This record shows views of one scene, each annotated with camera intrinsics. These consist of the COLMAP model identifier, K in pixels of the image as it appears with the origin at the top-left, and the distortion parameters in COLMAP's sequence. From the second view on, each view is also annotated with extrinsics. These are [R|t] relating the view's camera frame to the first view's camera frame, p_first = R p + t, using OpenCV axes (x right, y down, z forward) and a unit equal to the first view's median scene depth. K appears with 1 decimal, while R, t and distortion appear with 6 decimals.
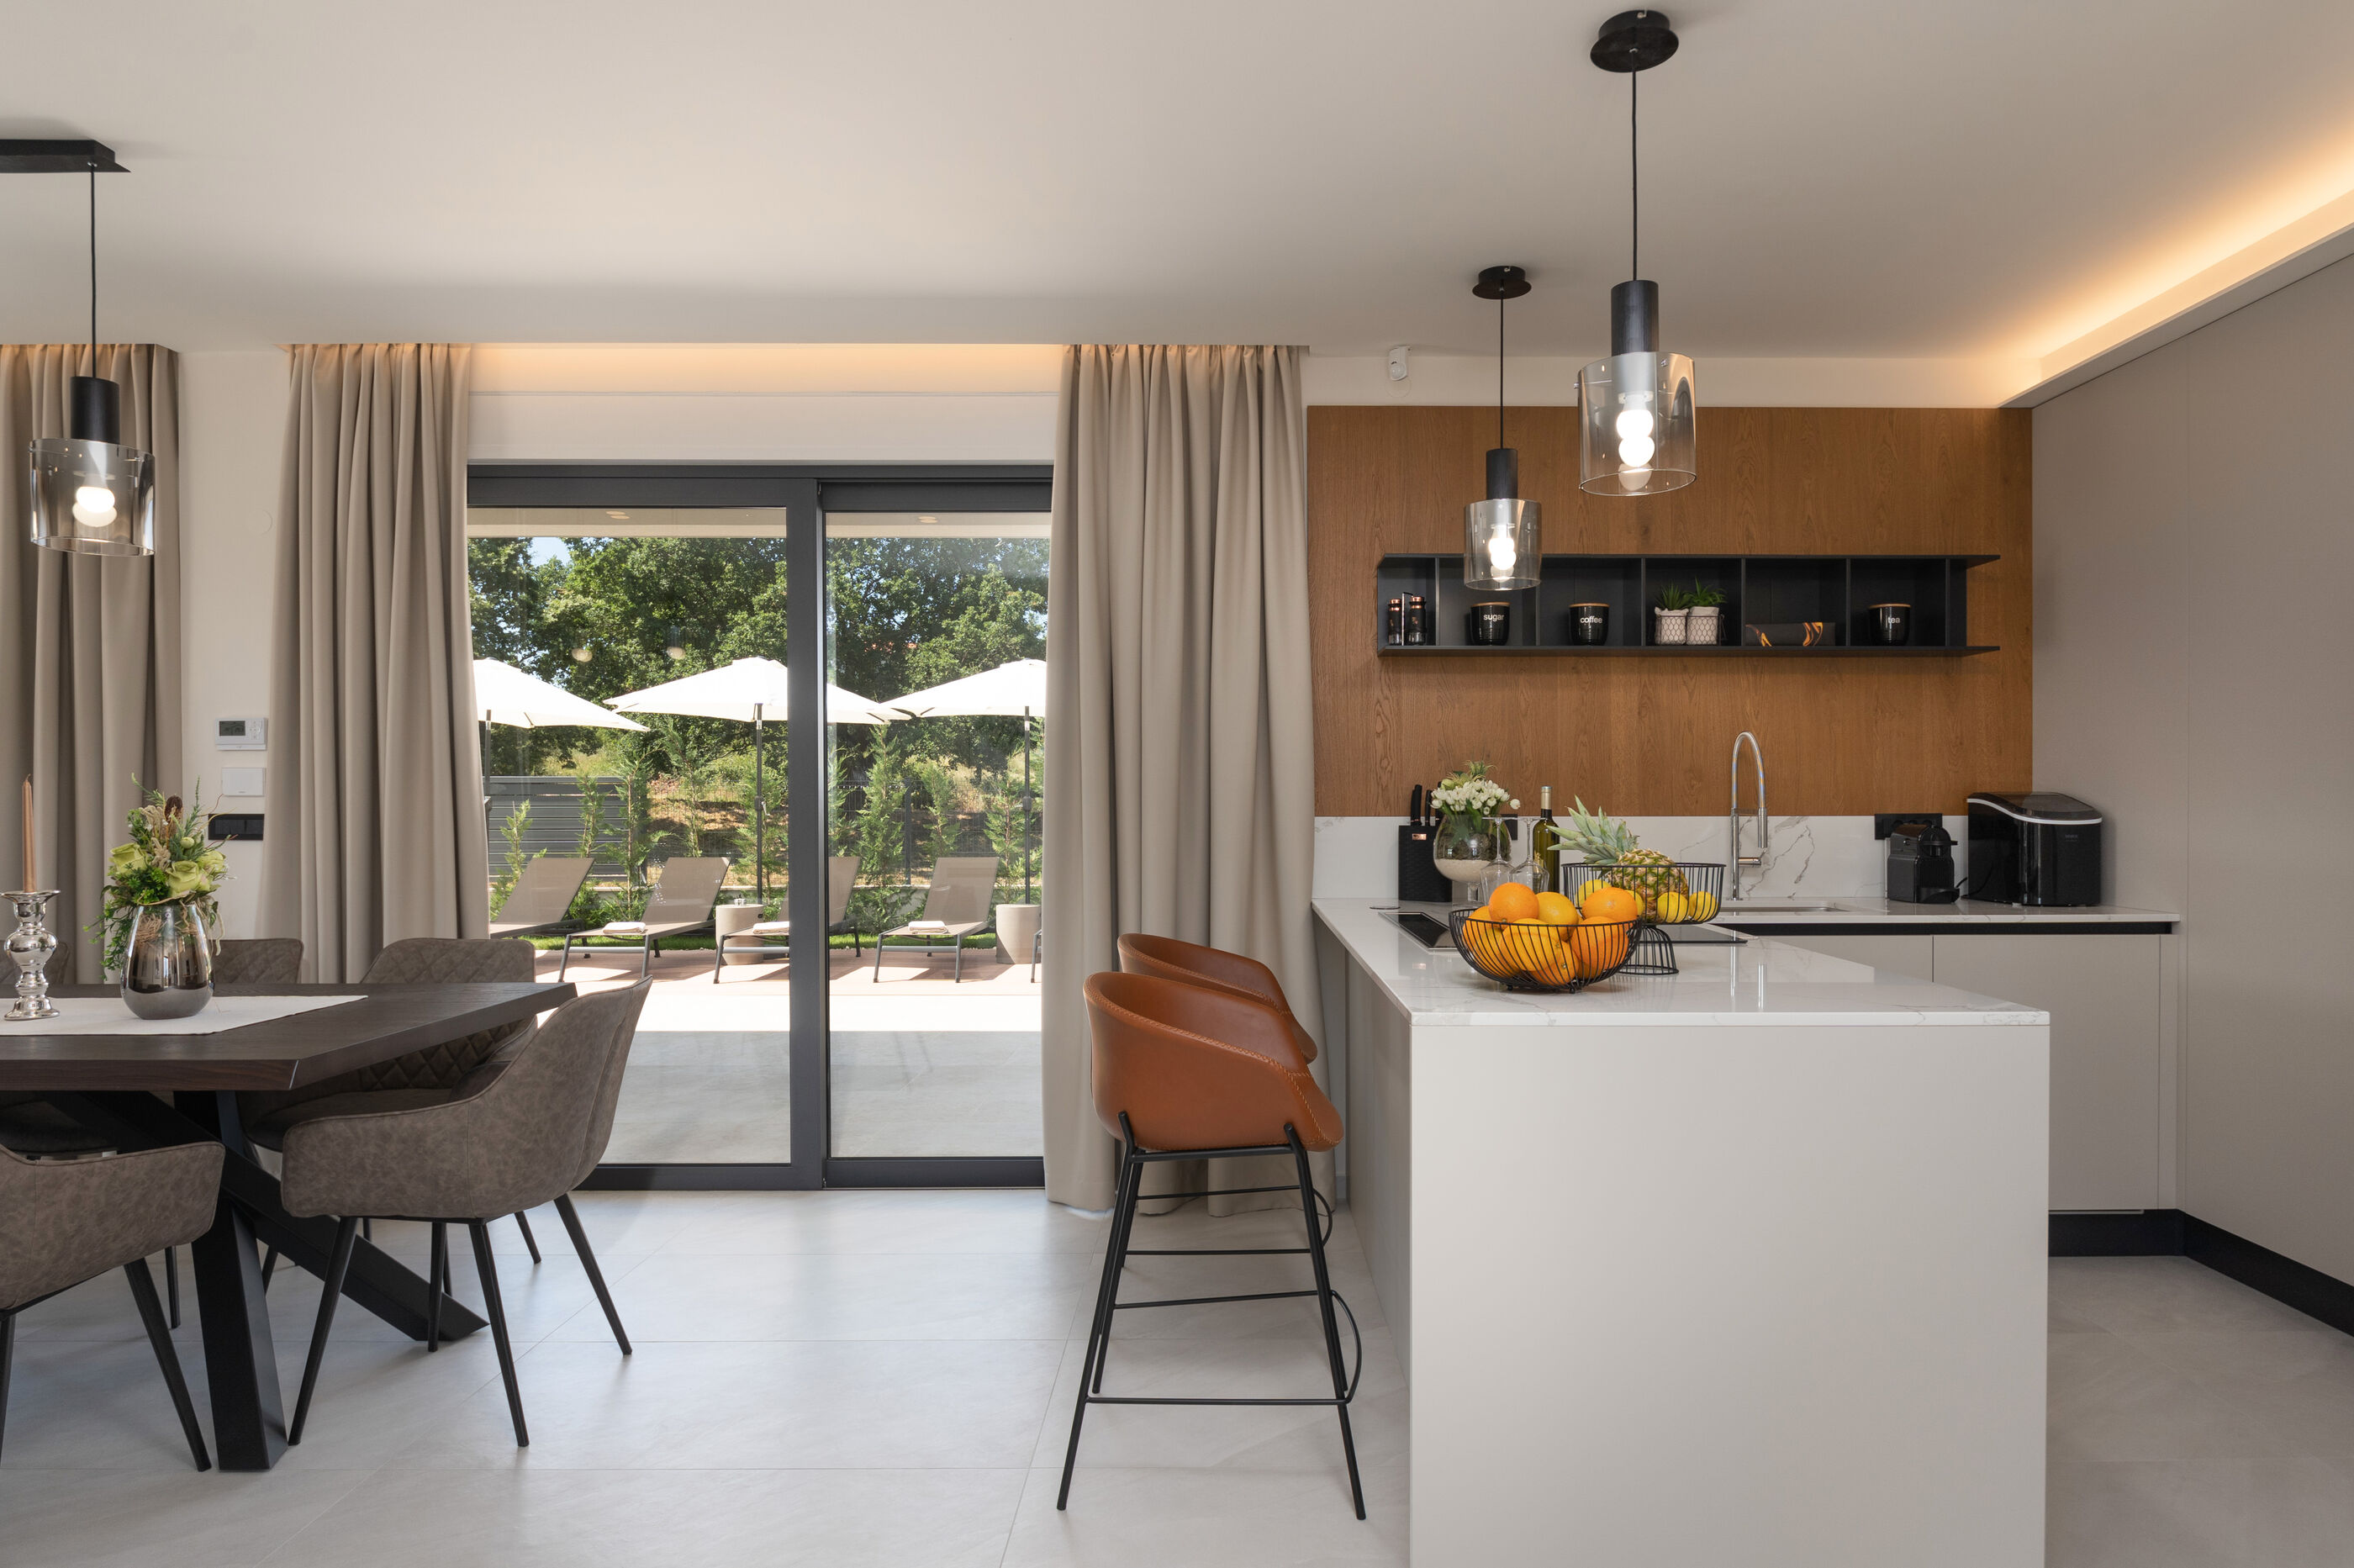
lens RADIAL K [[1376.5, 0, 1235.8], [0, 1376.5, 813.0], [0, 0, 1]] dist [0.000414, -0.001508]
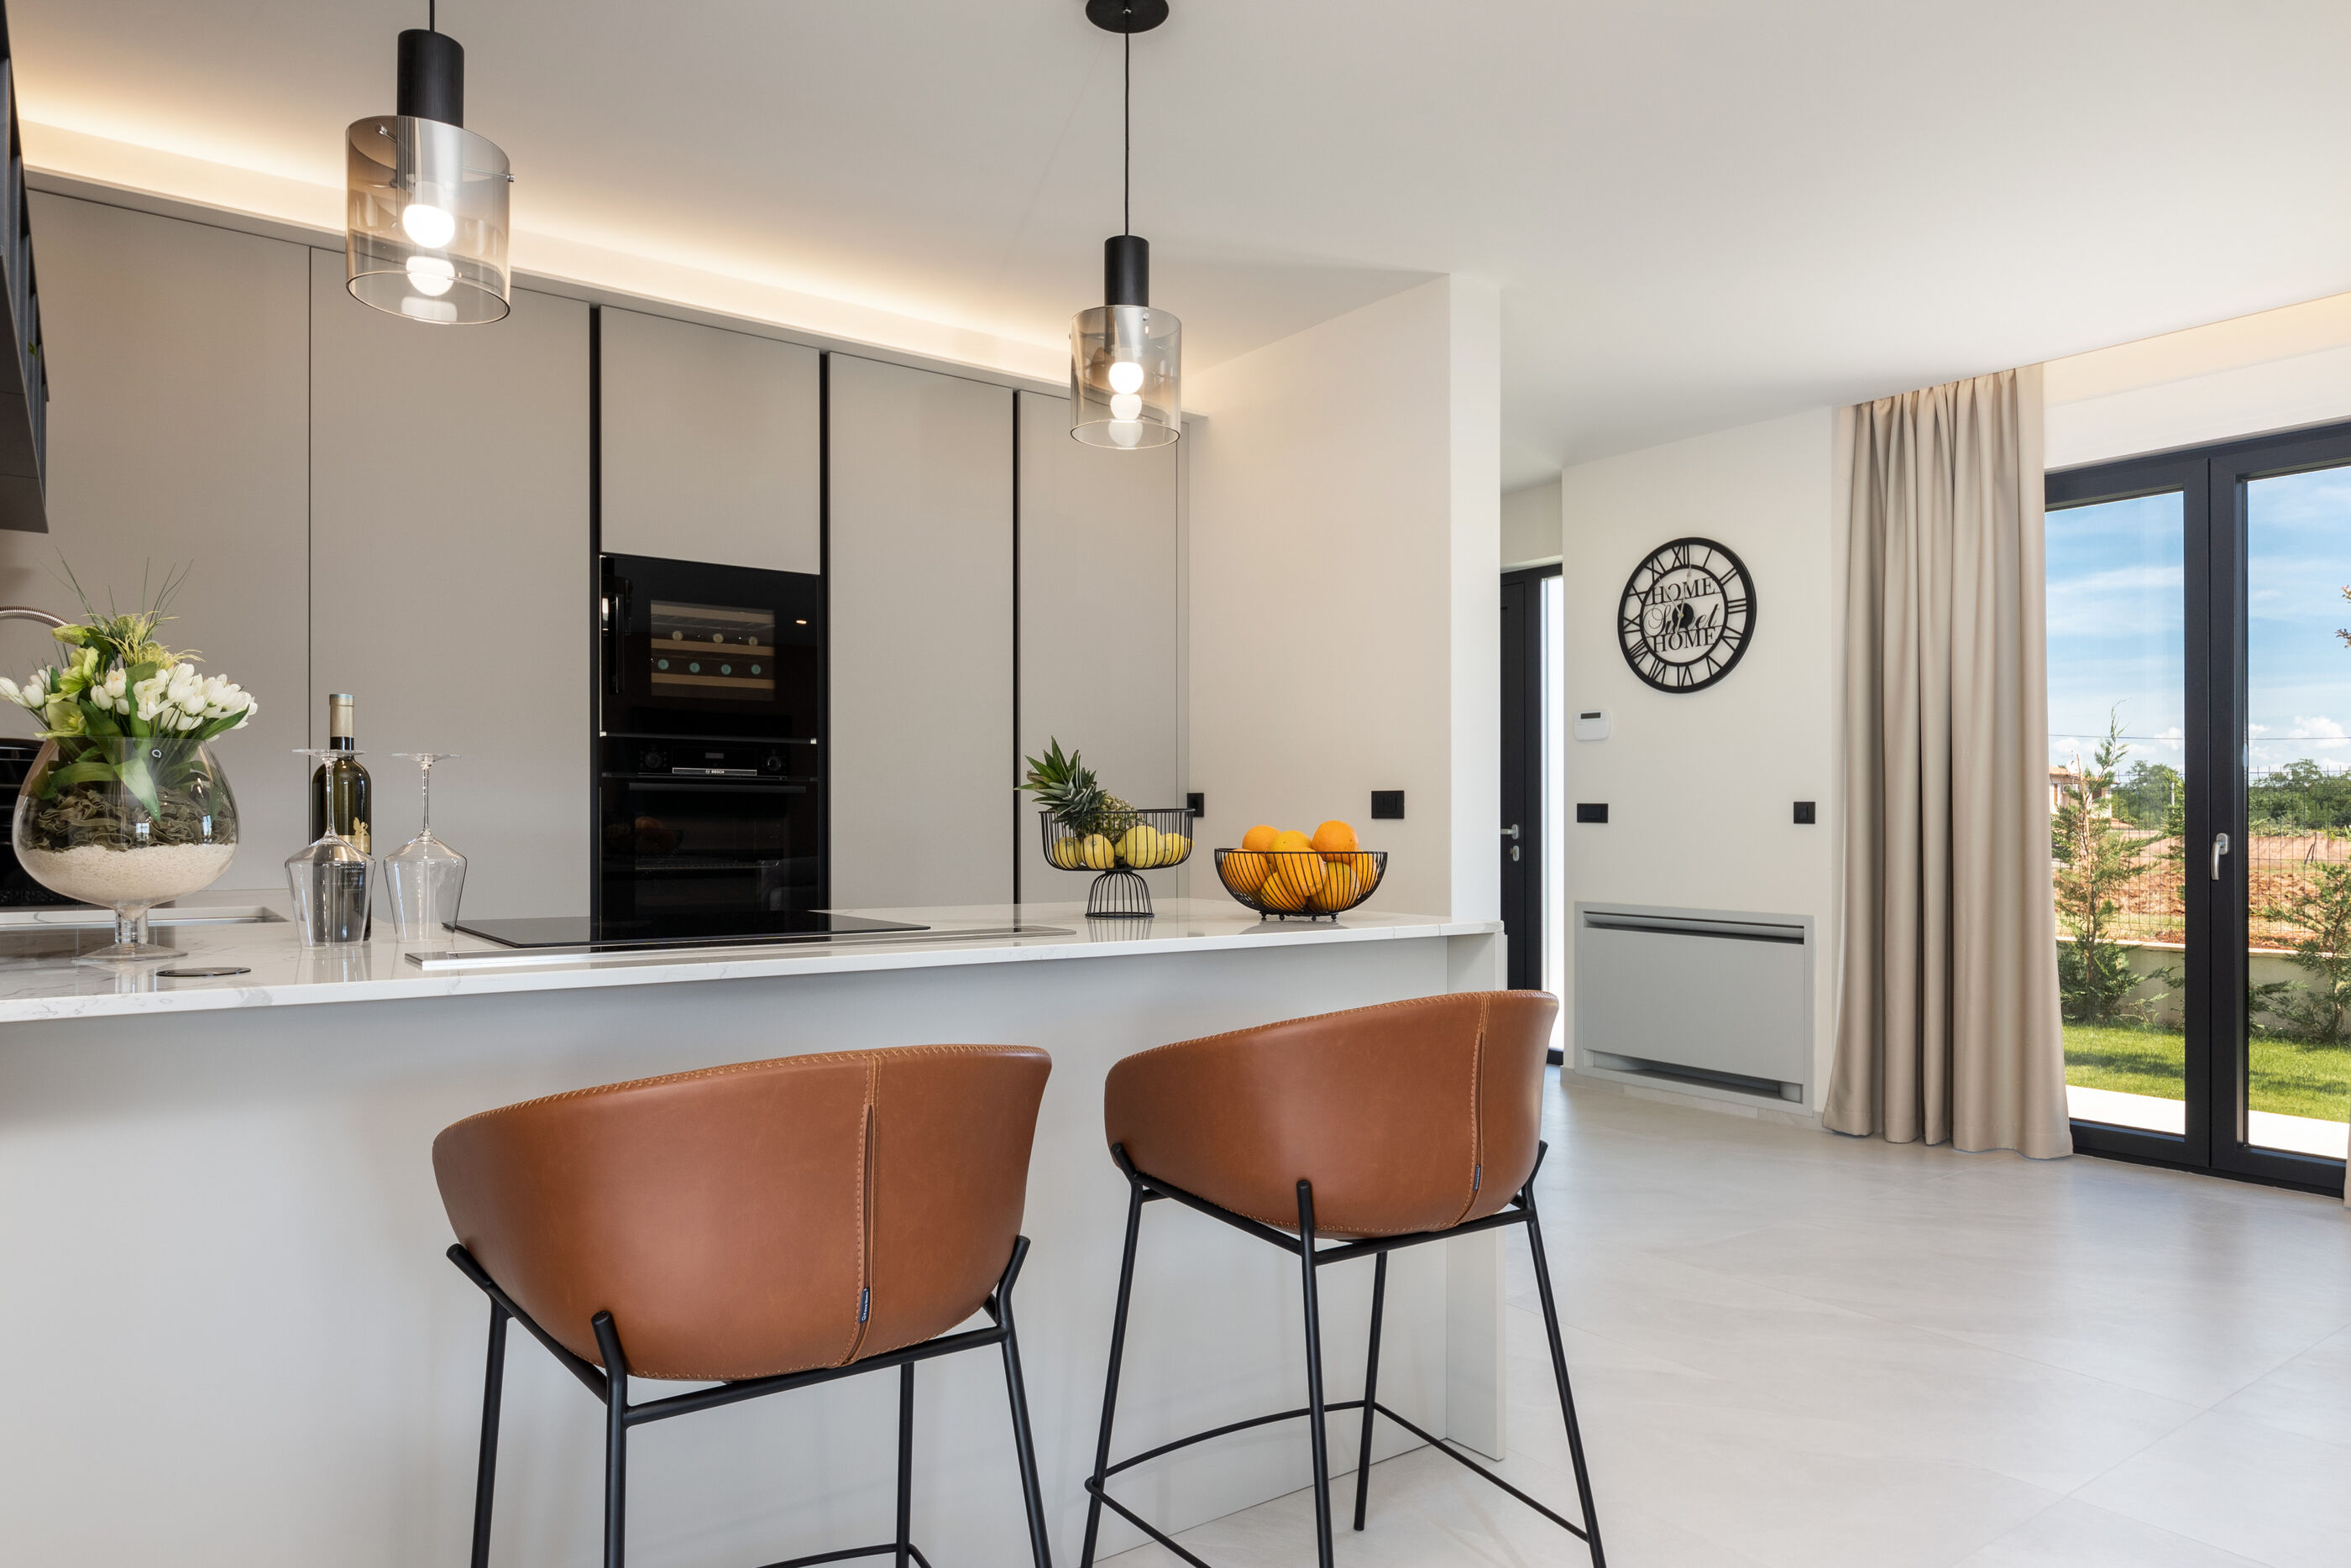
lens RADIAL K [[1476.6, 0, 1170.4], [0, 1476.6, 820.4], [0, 0, 1]] dist [-0.000525, -0.000493]
pose [[-0.577731, -0.001675, 0.816226, -0.374777], [0.003782, 0.999982, 0.004729, 0.023514], [-0.816219, 0.005819, -0.577714, 0.957441]]
